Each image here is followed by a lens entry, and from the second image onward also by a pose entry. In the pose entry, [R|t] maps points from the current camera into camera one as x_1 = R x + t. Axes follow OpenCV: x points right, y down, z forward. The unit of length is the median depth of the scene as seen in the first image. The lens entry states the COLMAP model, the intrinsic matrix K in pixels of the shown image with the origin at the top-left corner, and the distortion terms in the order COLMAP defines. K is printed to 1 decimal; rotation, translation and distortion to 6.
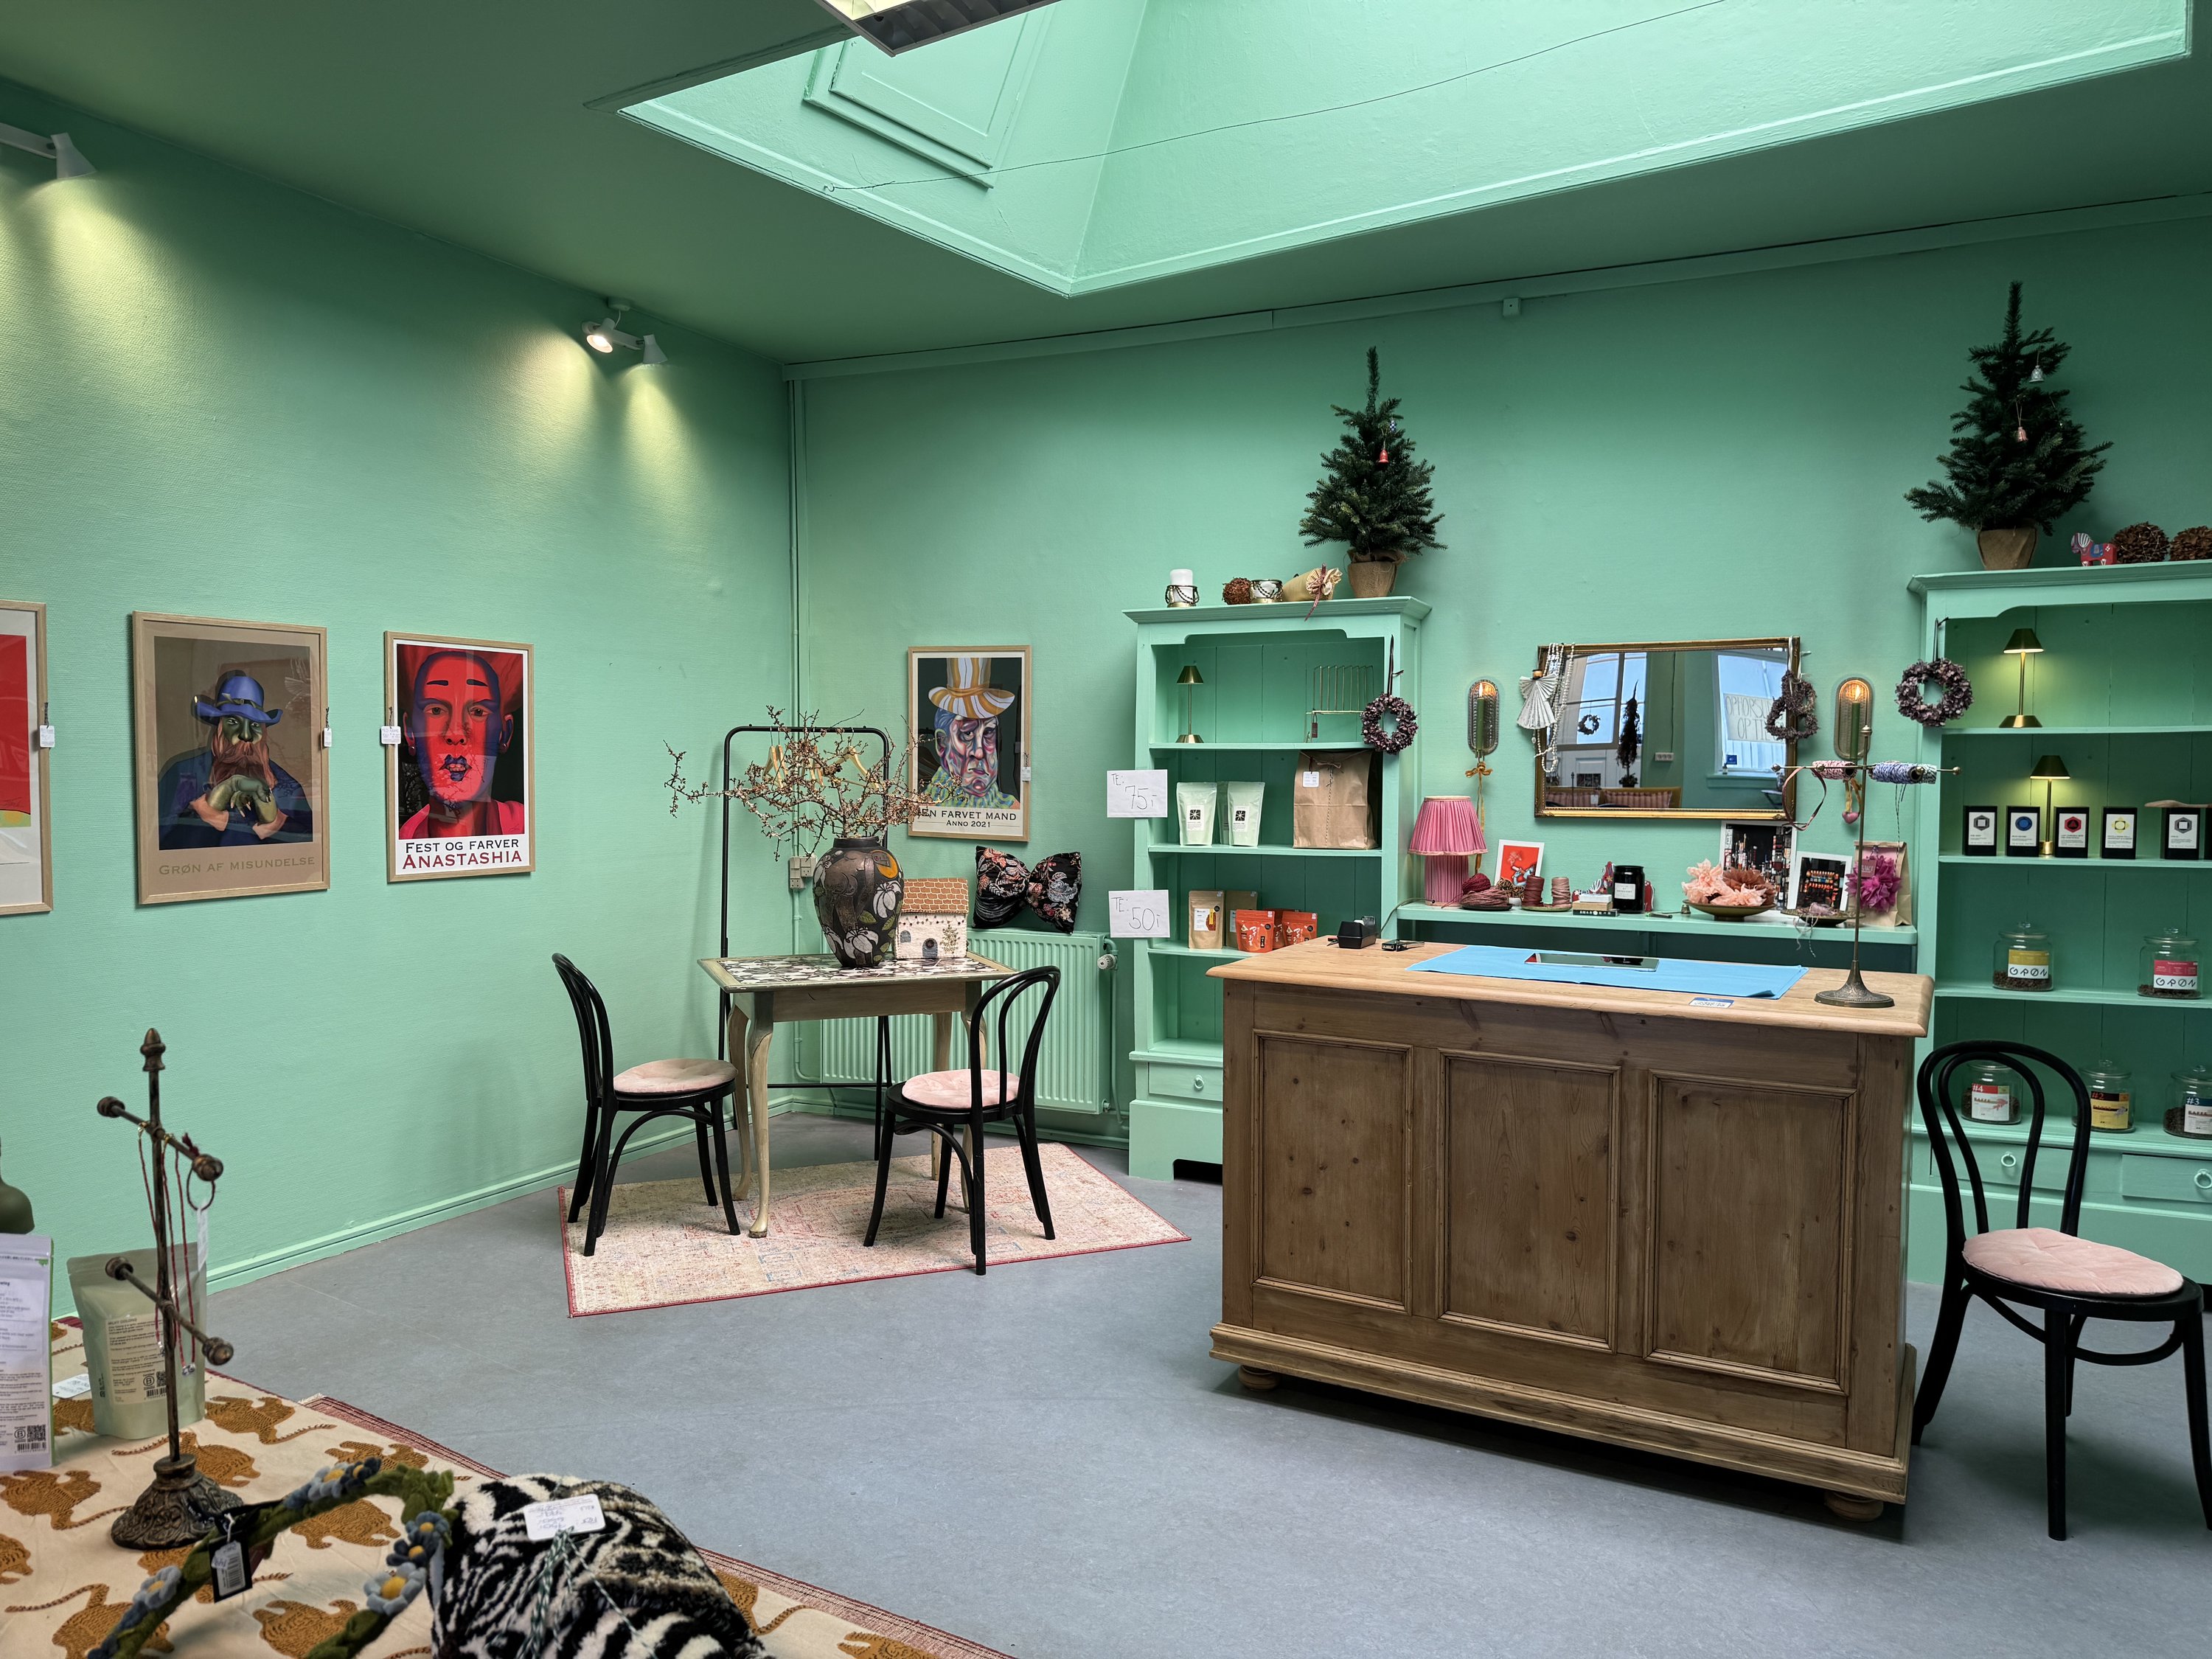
lens RADIAL K [[1542.1, 0, 1079.7], [0, 1542.1, 835.4], [0, 0, 1]] dist [0.055539, -0.066772]
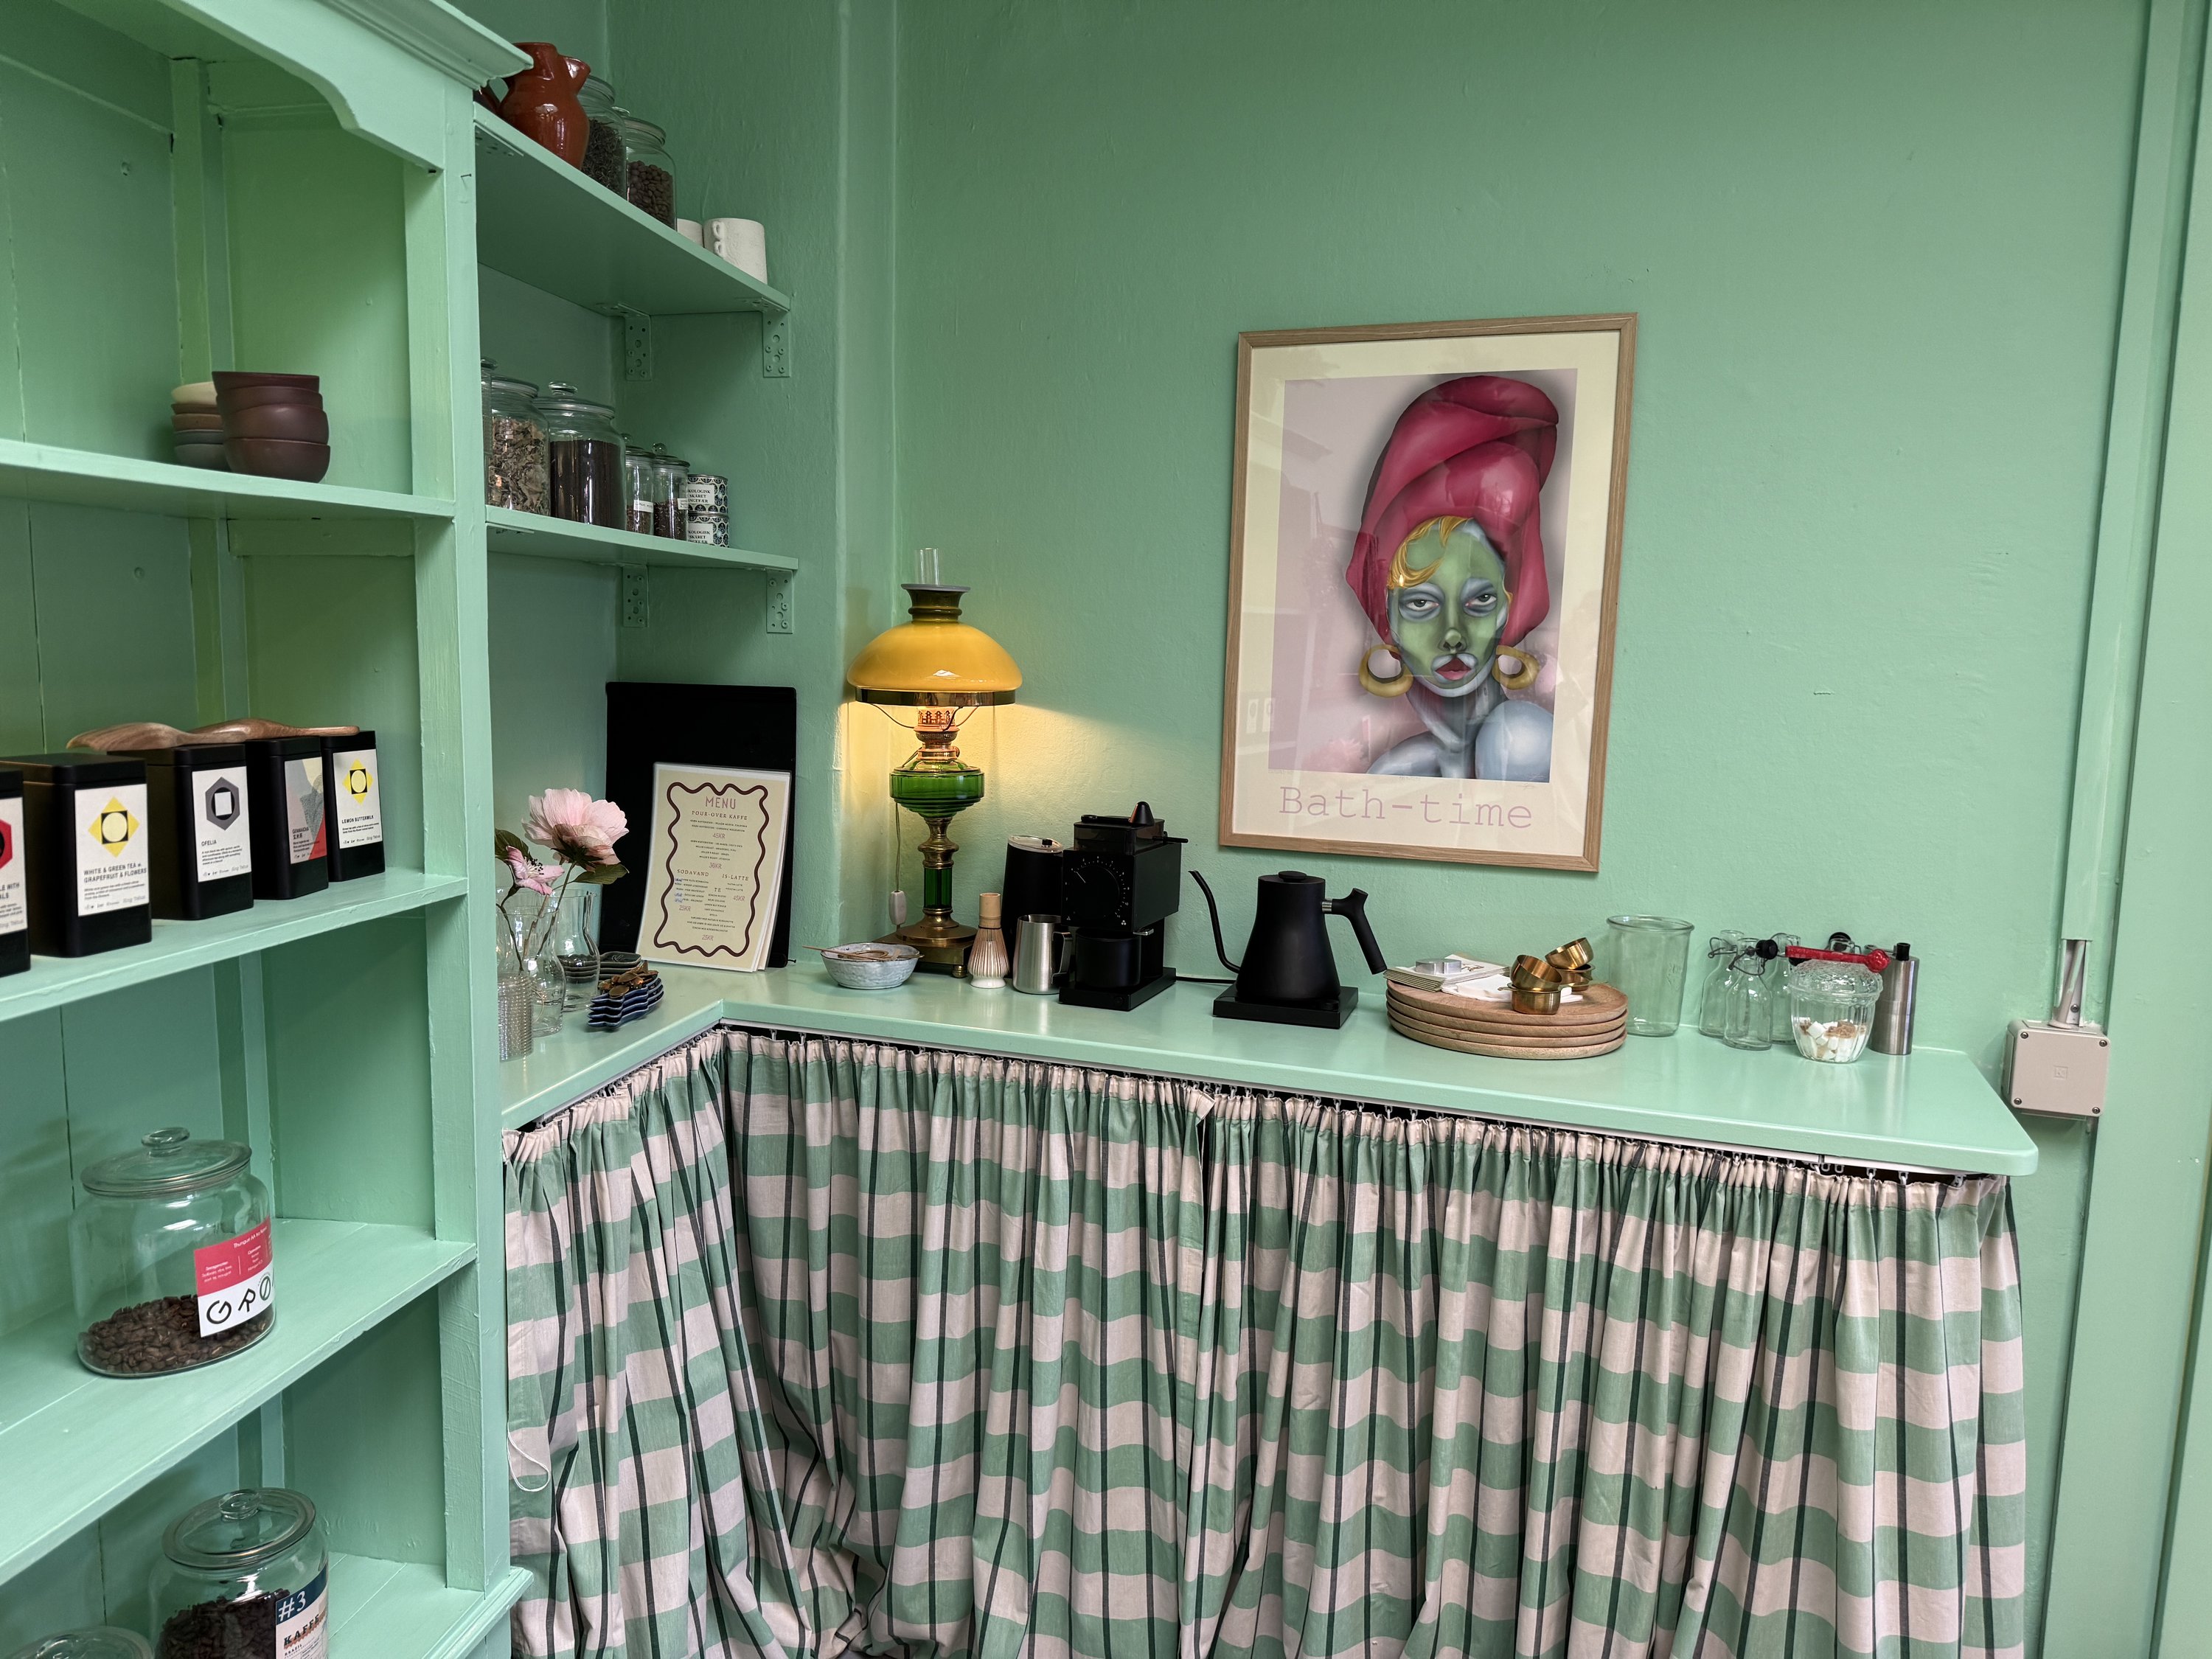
lens RADIAL K [[1542.1, 0, 1095.0], [0, 1542.1, 843.2], [0, 0, 1]] dist [0.055539, -0.066772]
pose [[-0.283429, -0.129120, 0.950261, 0.360652], [0.018193, 0.989992, 0.139945, -0.038290], [-0.958821, 0.056952, -0.278244, 0.908667]]
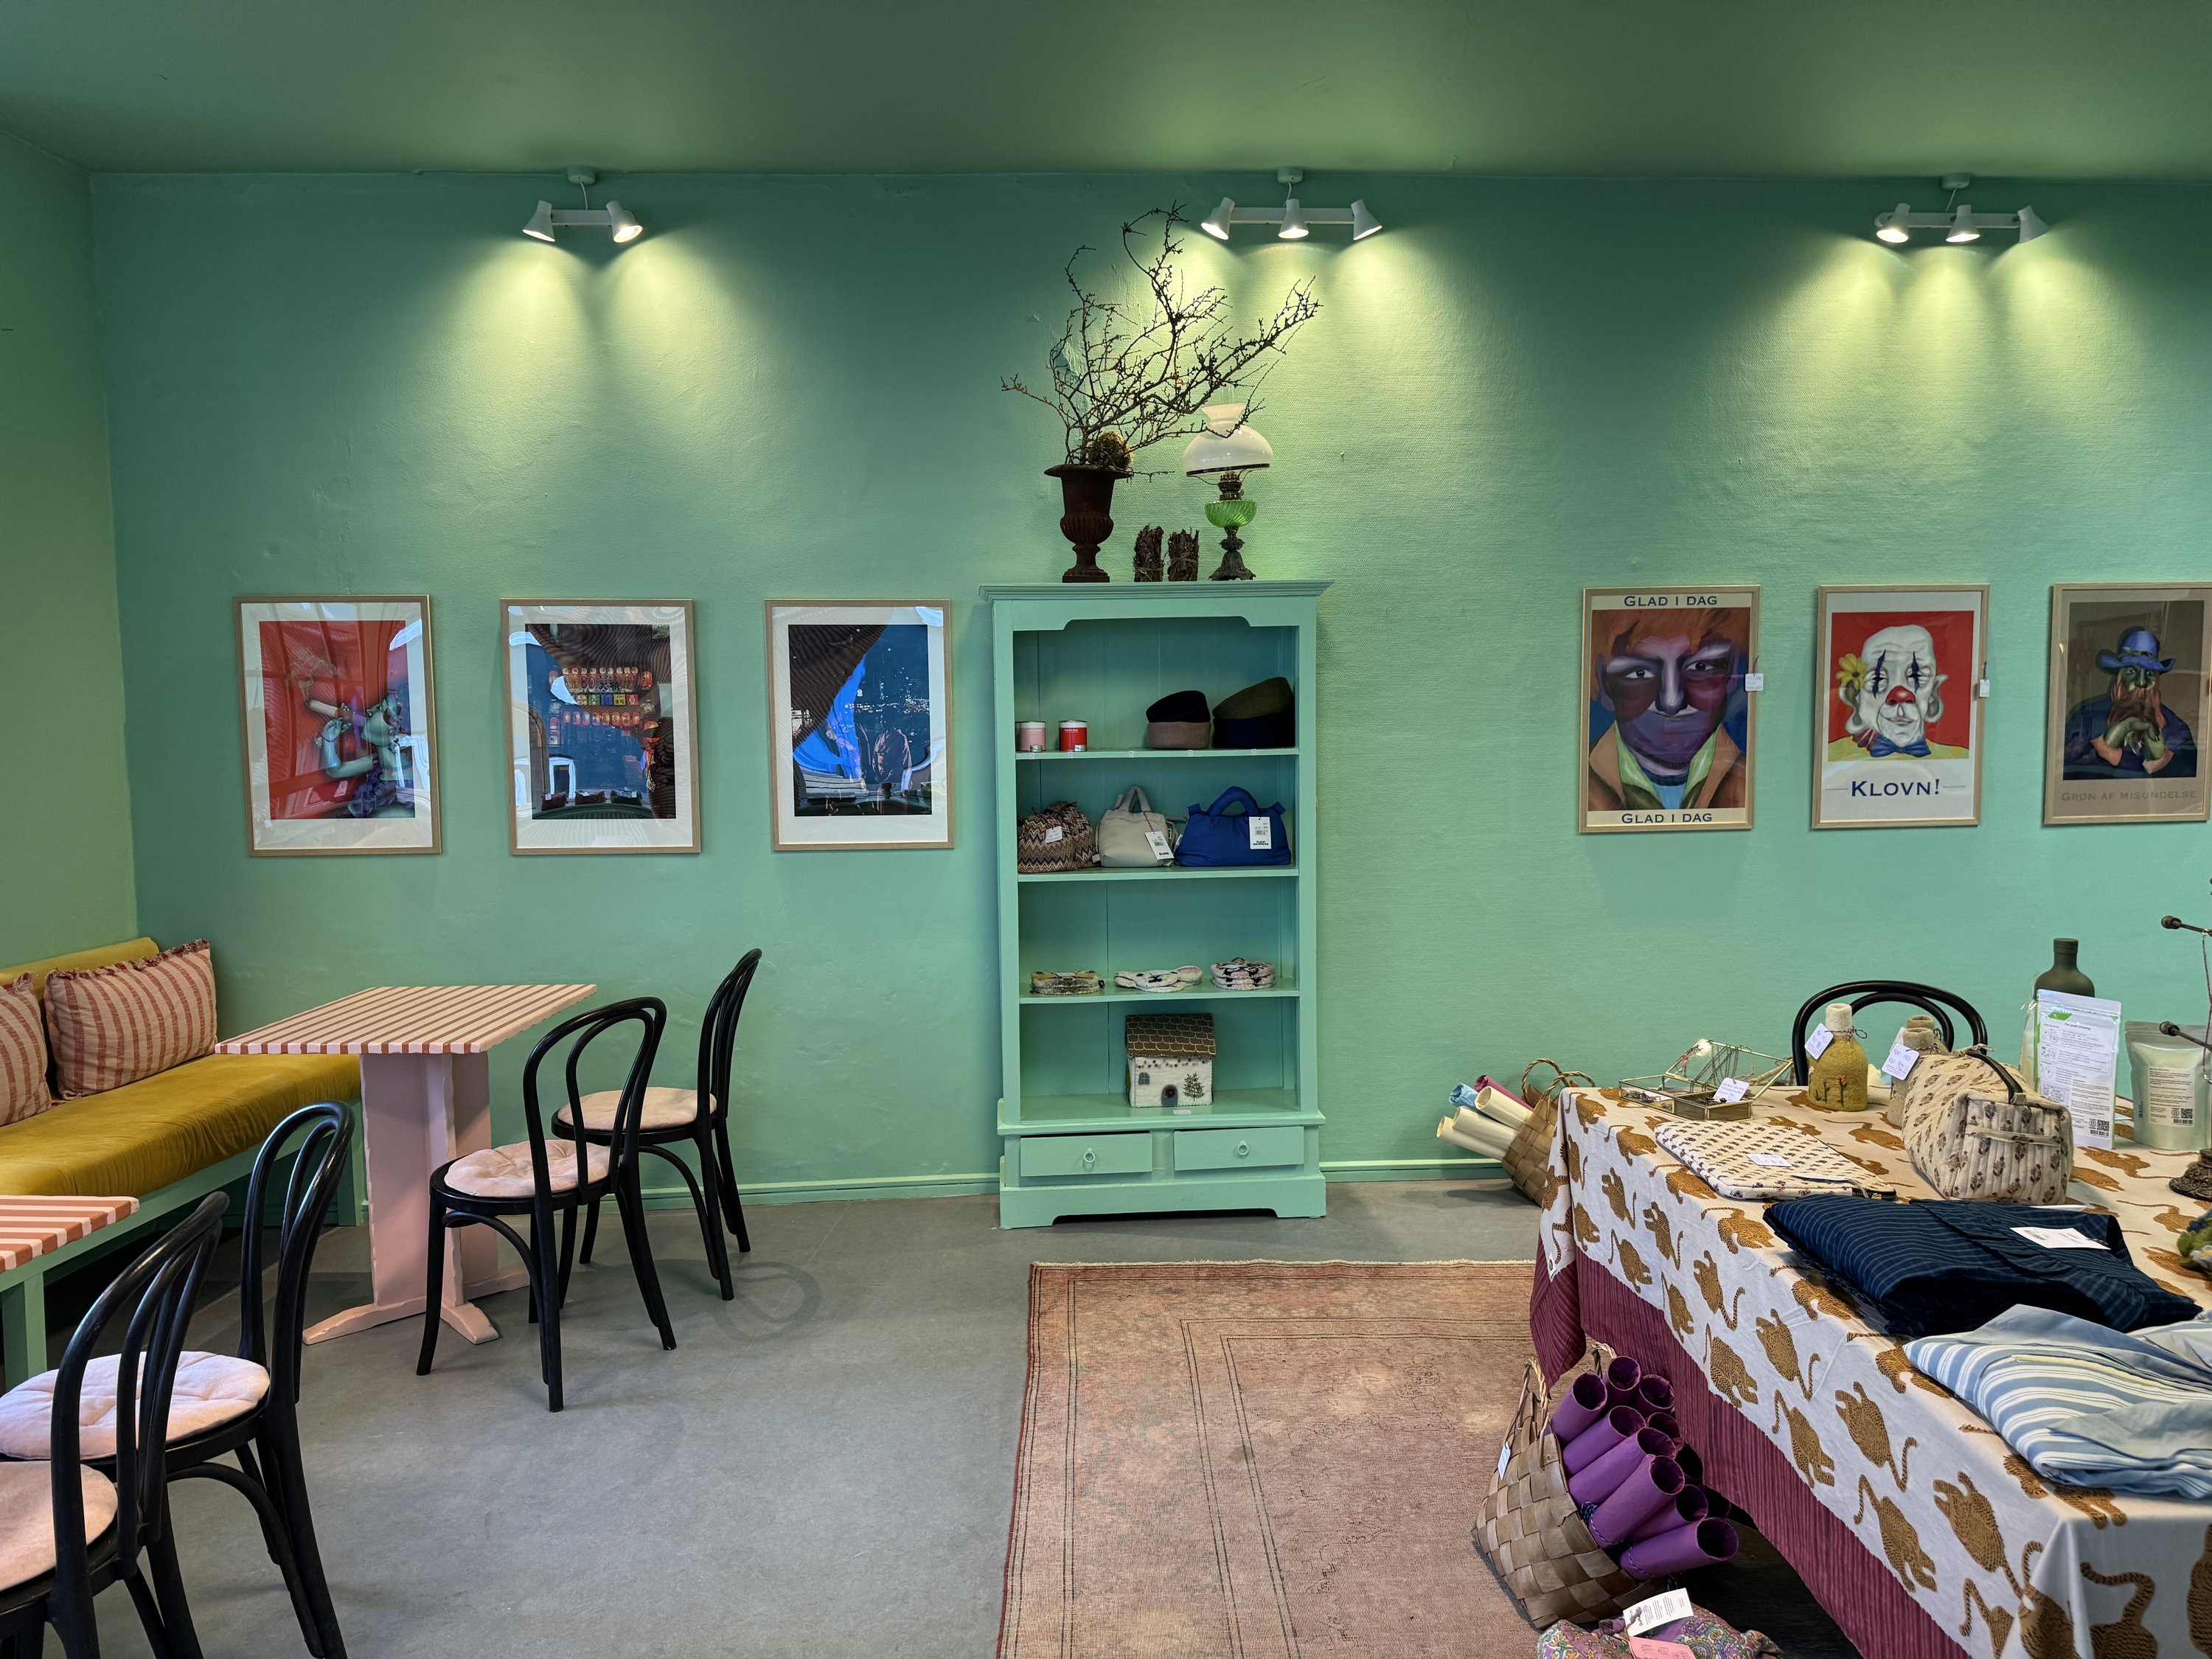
lens RADIAL K [[1542.1, 0, 1121.5], [0, 1542.1, 844.3], [0, 0, 1]] dist [0.055539, -0.066772]
pose [[0.532458, 0.053977, -0.844733, 0.043025], [-0.025353, 0.998534, 0.047823, 0.019013], [0.846076, -0.004047, 0.533046, -0.251179]]
